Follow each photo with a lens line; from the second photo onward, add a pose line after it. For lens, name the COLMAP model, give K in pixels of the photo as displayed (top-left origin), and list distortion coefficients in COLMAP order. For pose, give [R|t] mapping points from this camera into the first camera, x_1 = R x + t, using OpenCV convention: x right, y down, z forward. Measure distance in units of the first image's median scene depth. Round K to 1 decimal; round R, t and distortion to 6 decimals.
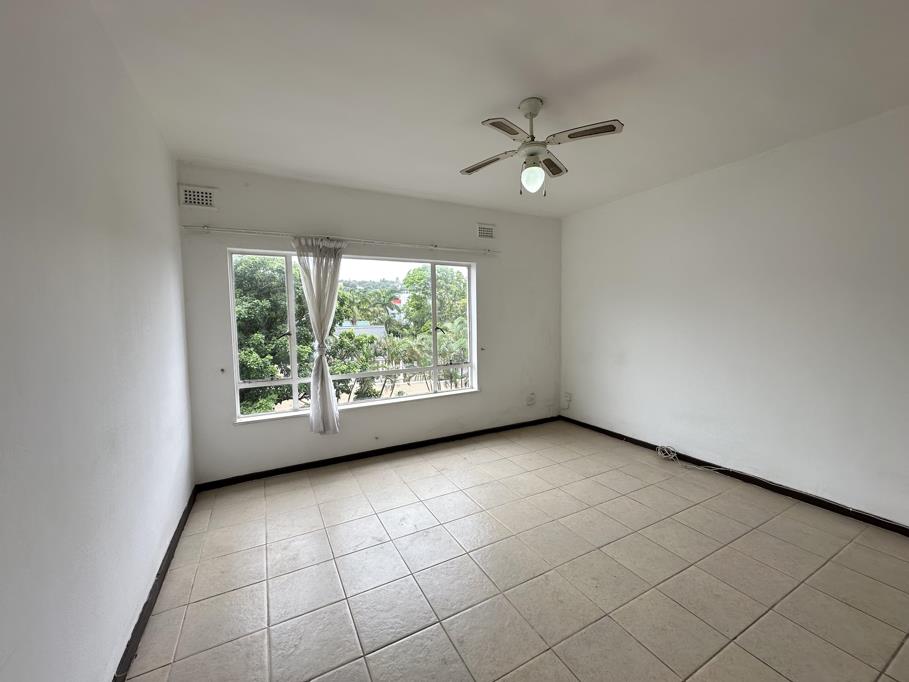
lens RADIAL K [[361.4, 0, 453.9], [0, 361.4, 341.4], [0, 0, 1]] dist [-0.003800, -0.000464]
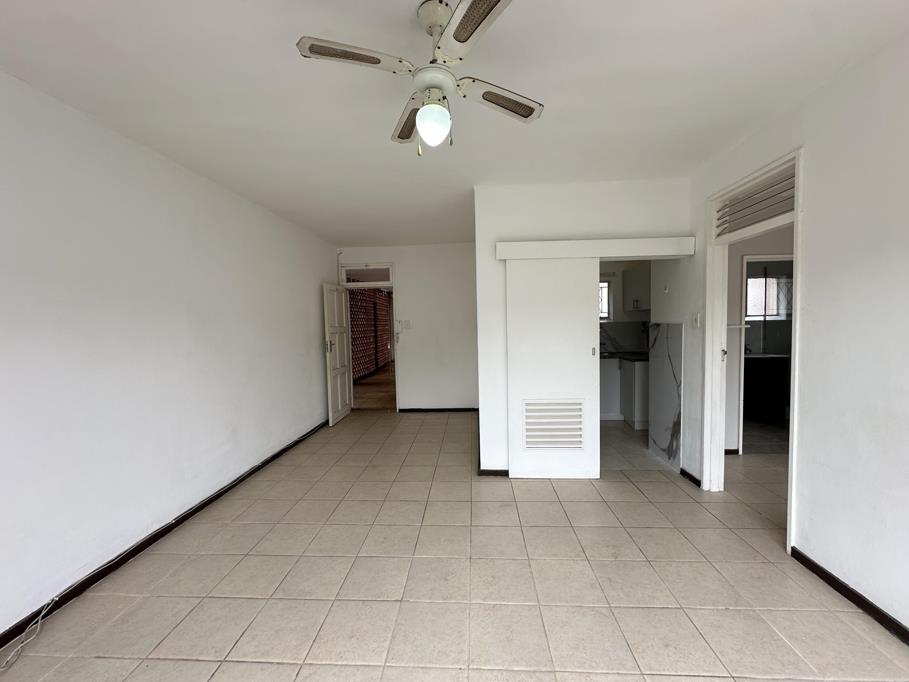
lens RADIAL K [[361.4, 0, 456.7], [0, 361.4, 339.4], [0, 0, 1]] dist [-0.003800, -0.000464]
pose [[-0.861373, 0.001330, 0.507972, -0.106702], [0.067592, 0.991404, 0.112020, -0.092467], [-0.503457, 0.130826, -0.854059, 1.126999]]
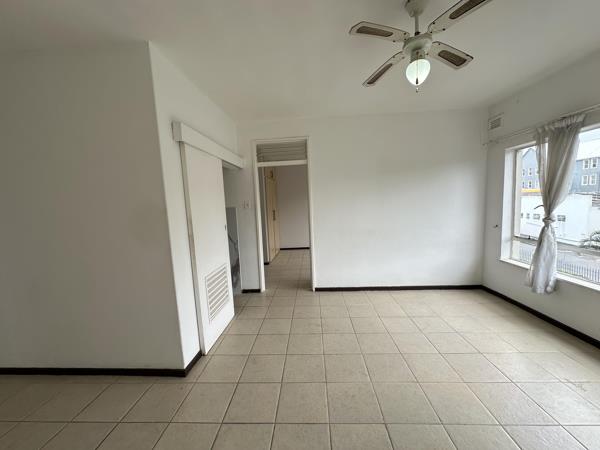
lens RADIAL K [[238.5, 0, 299.6], [0, 238.5, 225.7], [0, 0, 1]] dist [-0.003800, -0.000464]
pose [[-0.515565, 0.123719, -0.847872, 0.743685], [-0.014821, 0.988085, 0.153191, -0.072237], [0.856722, 0.091547, -0.507588, 0.772267]]
